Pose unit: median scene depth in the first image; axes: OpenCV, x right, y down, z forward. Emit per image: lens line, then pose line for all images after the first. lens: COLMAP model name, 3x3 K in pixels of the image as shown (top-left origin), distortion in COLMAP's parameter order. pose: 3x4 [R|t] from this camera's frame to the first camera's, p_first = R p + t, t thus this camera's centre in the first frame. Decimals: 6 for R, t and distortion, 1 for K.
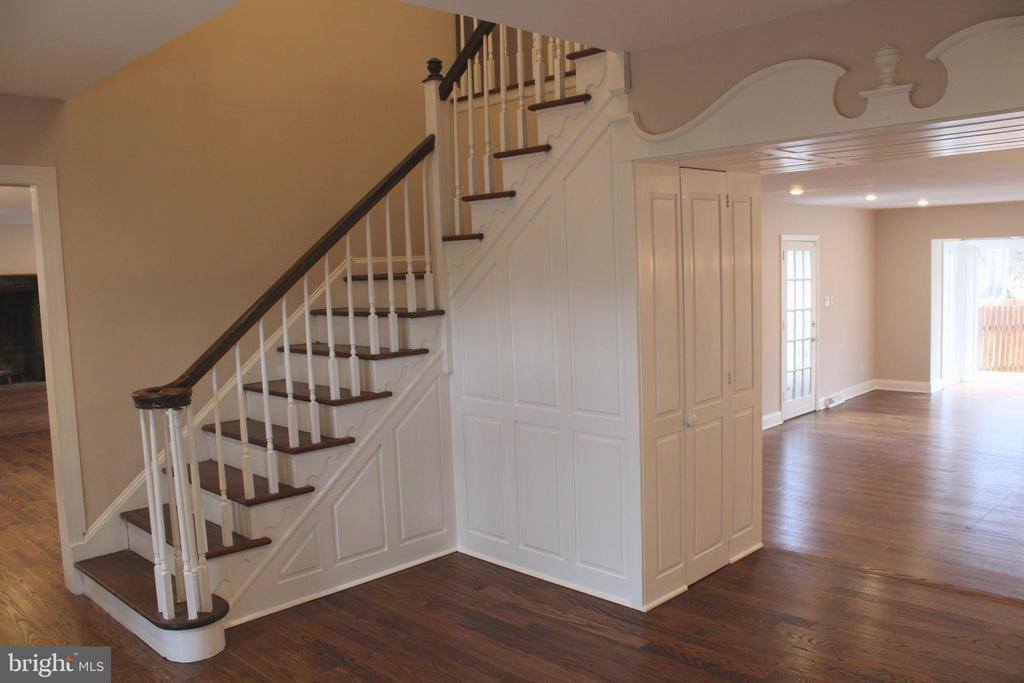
lens RADIAL K [[836.6, 0, 512.0], [0, 836.6, 341.5], [0, 0, 1]] dist [-0.130528, 0.001895]
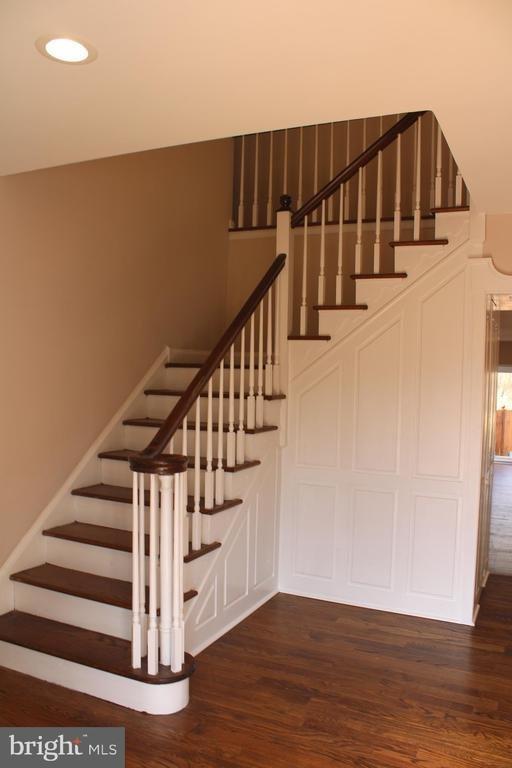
lens RADIAL K [[630.1, 0, 256.0], [0, 630.1, 384.0], [0, 0, 1]] dist [-0.086722, 0.004833]
pose [[0.941713, 0.049747, 0.332719, -0.462220], [-0.025617, 0.996739, -0.076524, 0.021045], [-0.335441, 0.063540, 0.939916, 0.141038]]
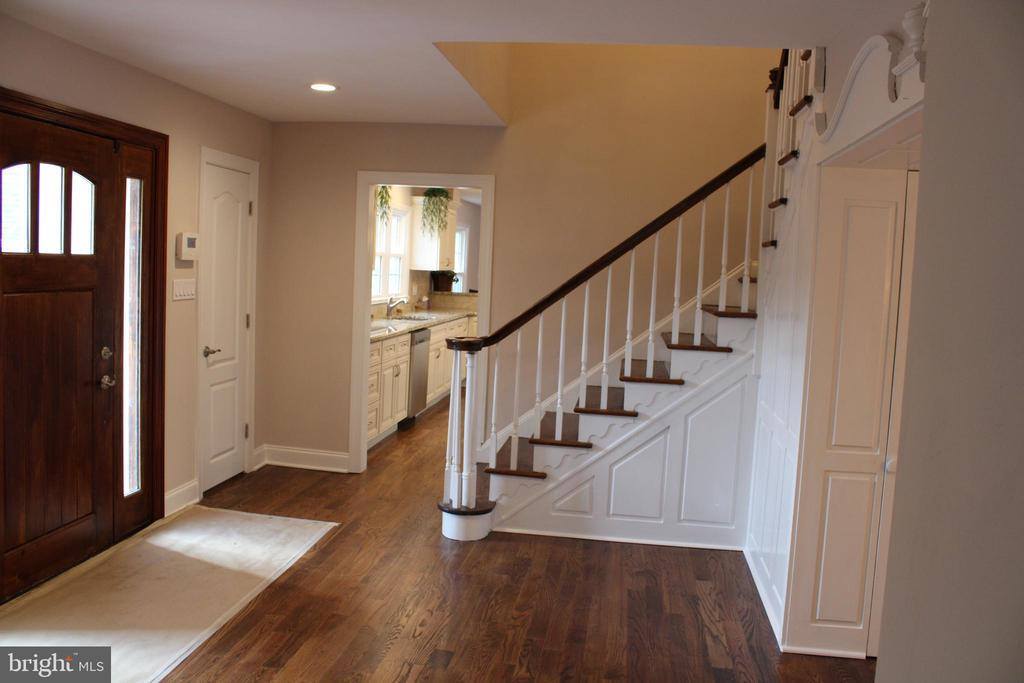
lens RADIAL K [[836.6, 0, 512.0], [0, 836.6, 341.5], [0, 0, 1]] dist [-0.130528, 0.001895]
pose [[0.599205, 0.133350, -0.789412, 0.577684], [-0.138094, 0.988467, 0.062154, -0.026927], [0.788596, 0.071770, 0.610709, 0.159160]]
